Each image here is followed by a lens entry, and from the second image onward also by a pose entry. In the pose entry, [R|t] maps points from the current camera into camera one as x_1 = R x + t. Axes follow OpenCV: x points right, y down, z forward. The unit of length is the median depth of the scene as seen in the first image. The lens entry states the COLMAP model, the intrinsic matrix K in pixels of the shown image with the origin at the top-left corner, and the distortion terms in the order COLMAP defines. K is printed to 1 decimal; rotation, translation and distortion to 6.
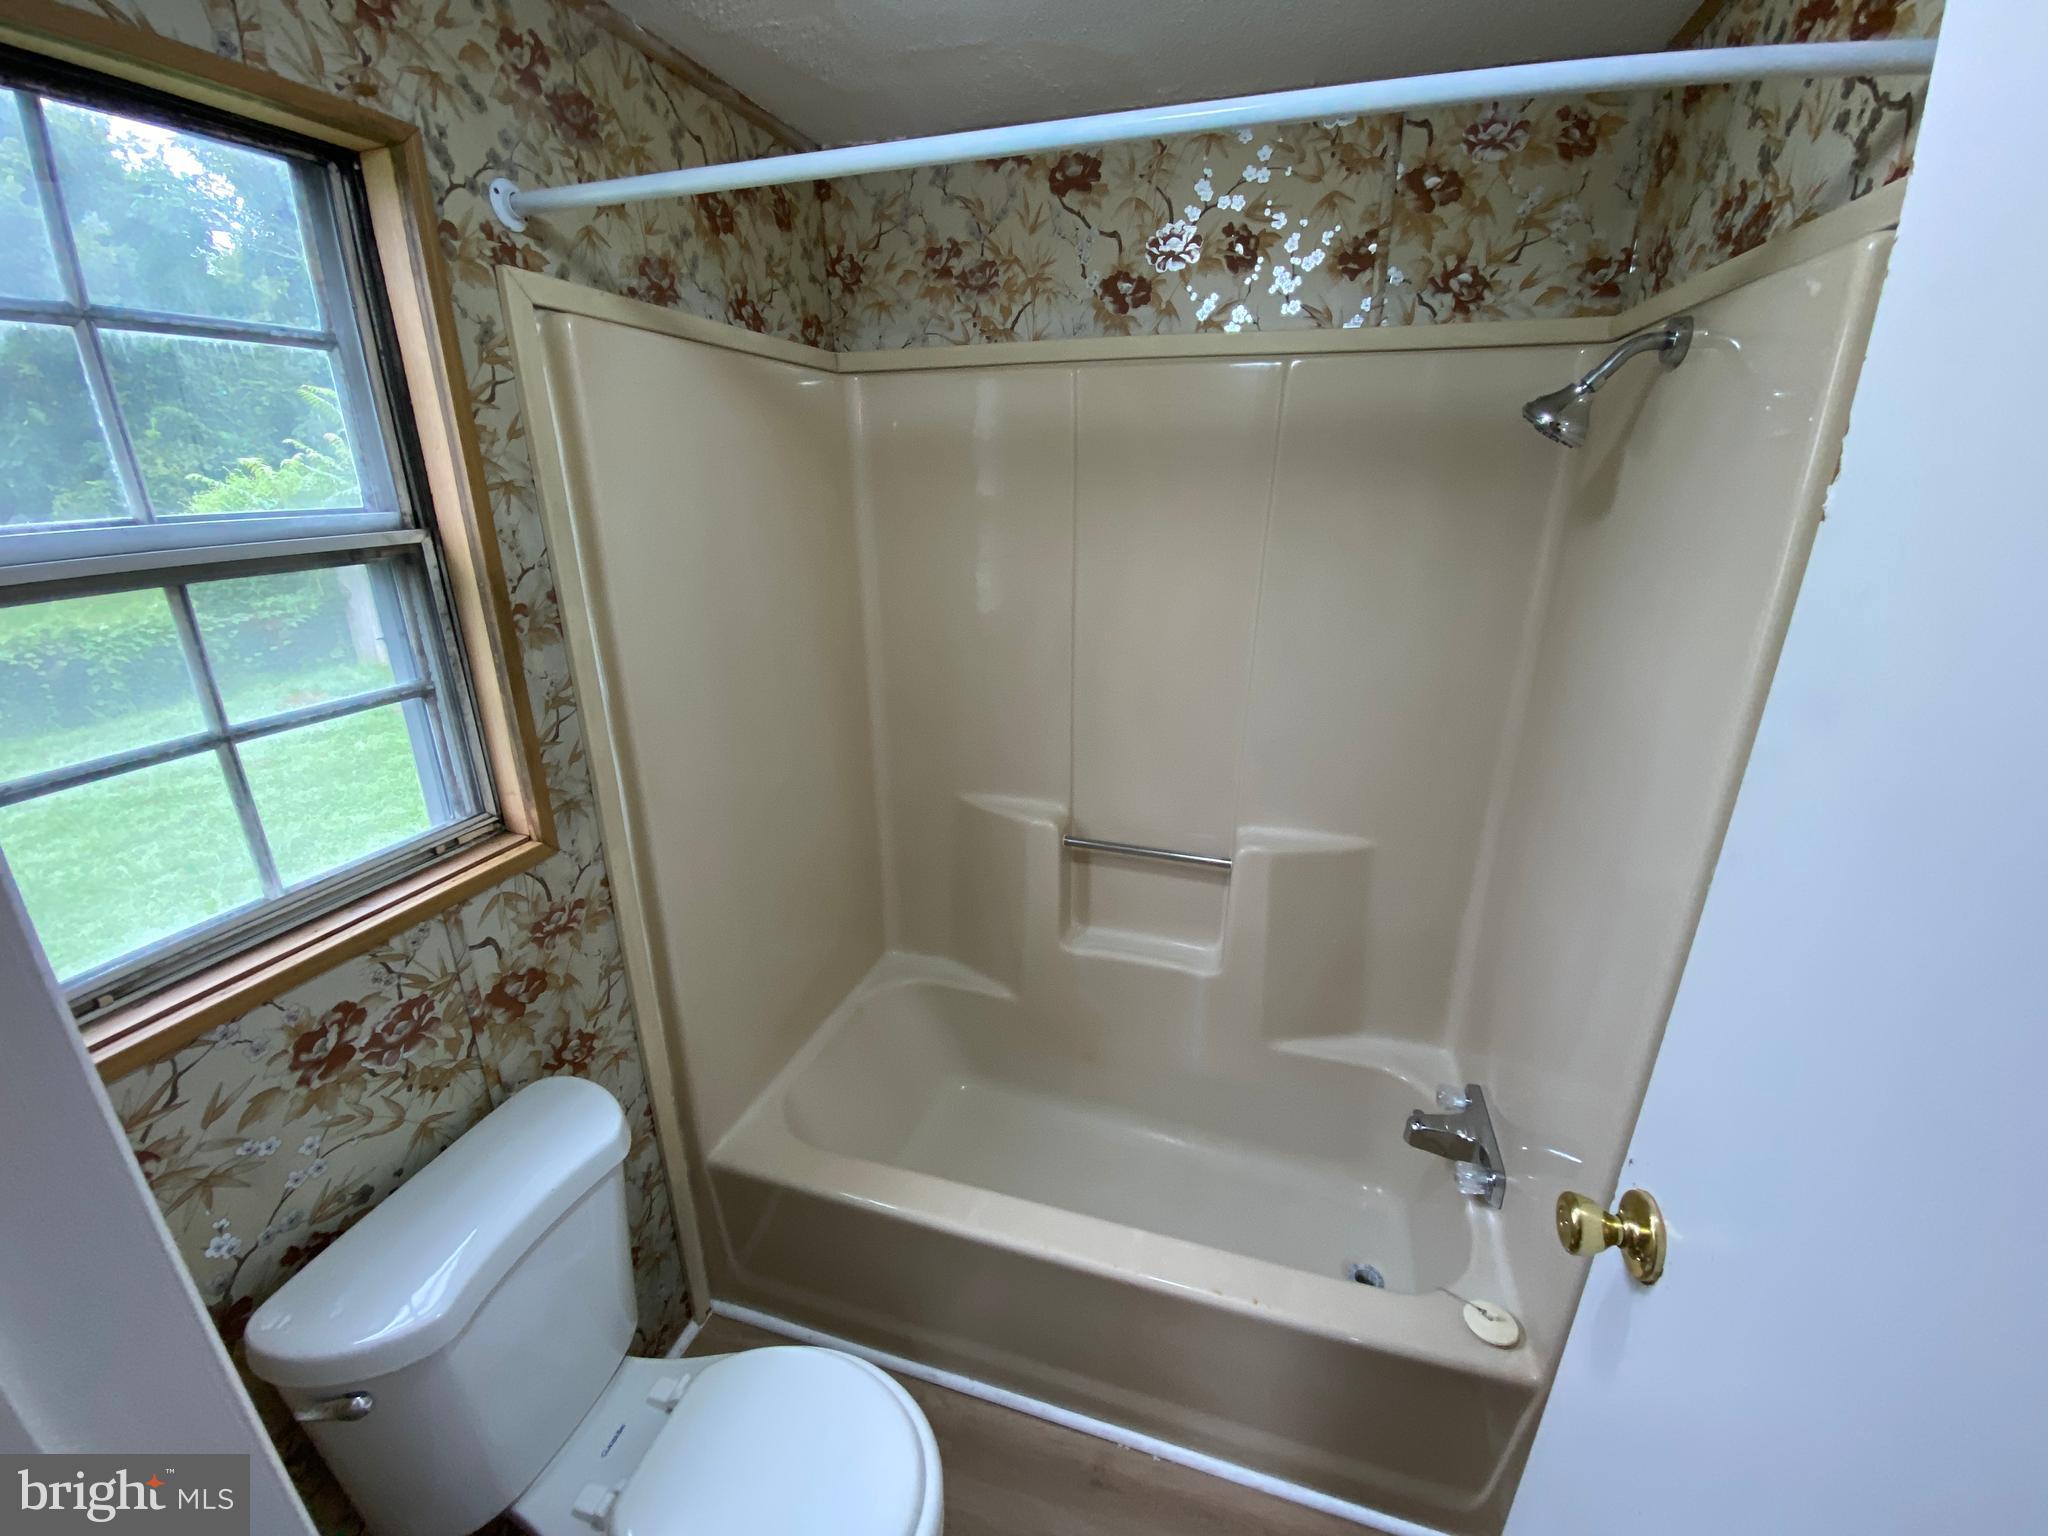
lens RADIAL K [[836.7, 0, 1024.1], [0, 836.7, 760.2], [0, 0, 1]] dist [0.012615, -0.013997]
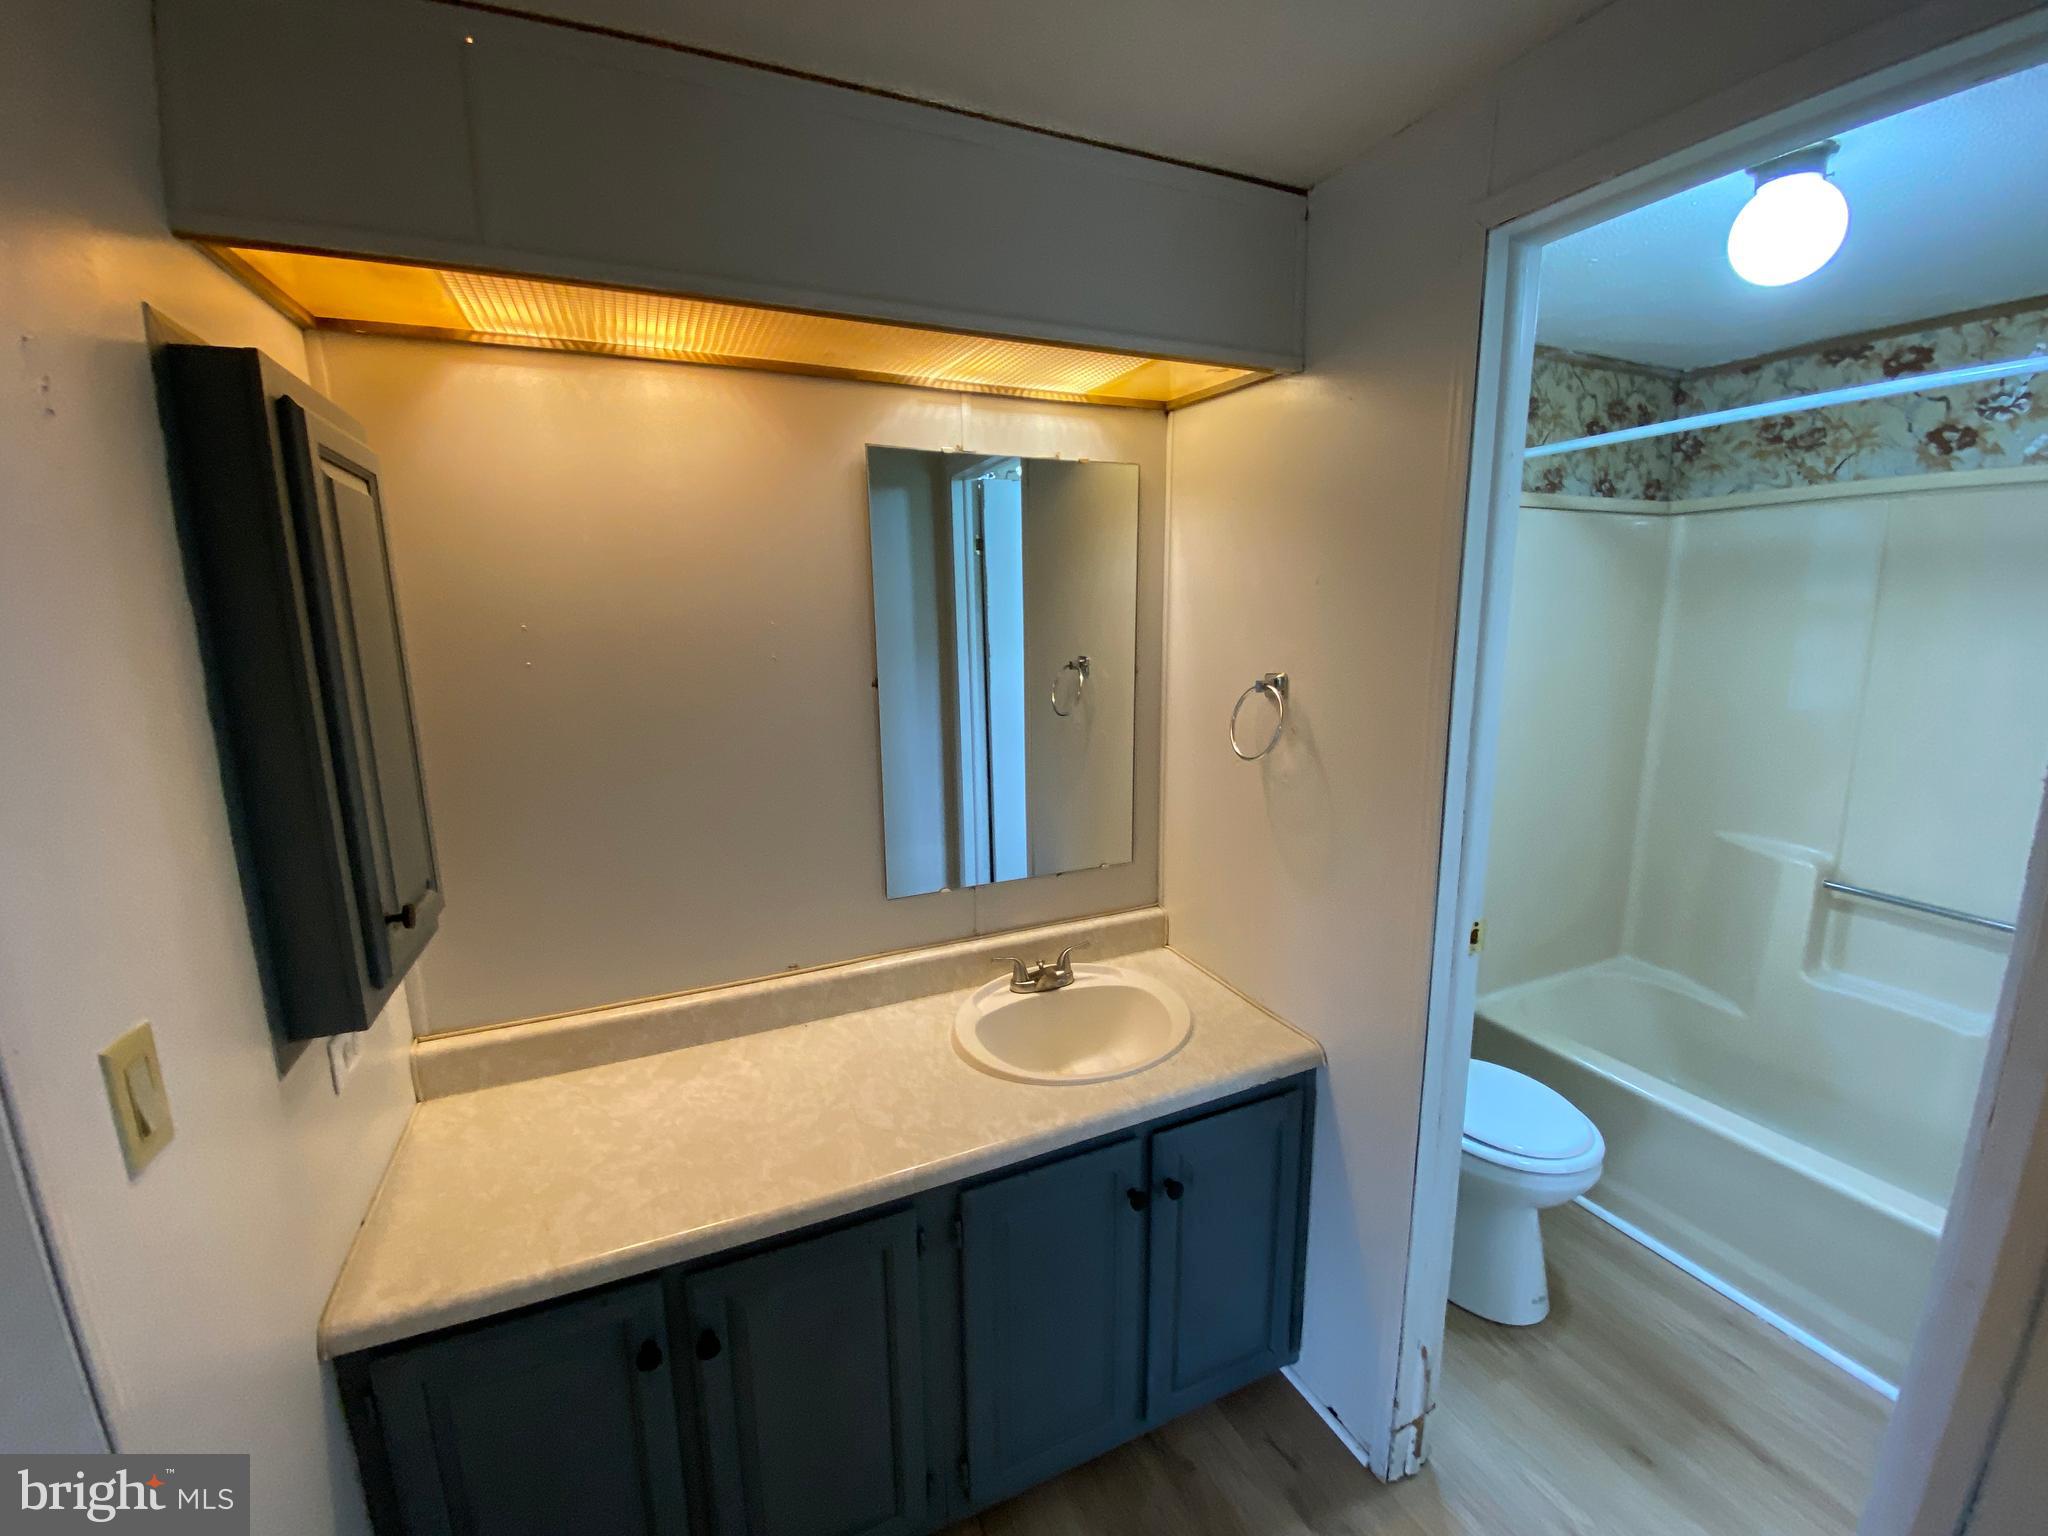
lens RADIAL K [[836.7, 0, 1013.1], [0, 836.7, 773.4], [0, 0, 1]] dist [0.012615, -0.013997]
pose [[0.657502, 0.137287, -0.740840, 0.174515], [-0.229385, 0.973058, -0.023261, 0.273643], [0.717686, 0.185232, 0.671279, -0.724471]]
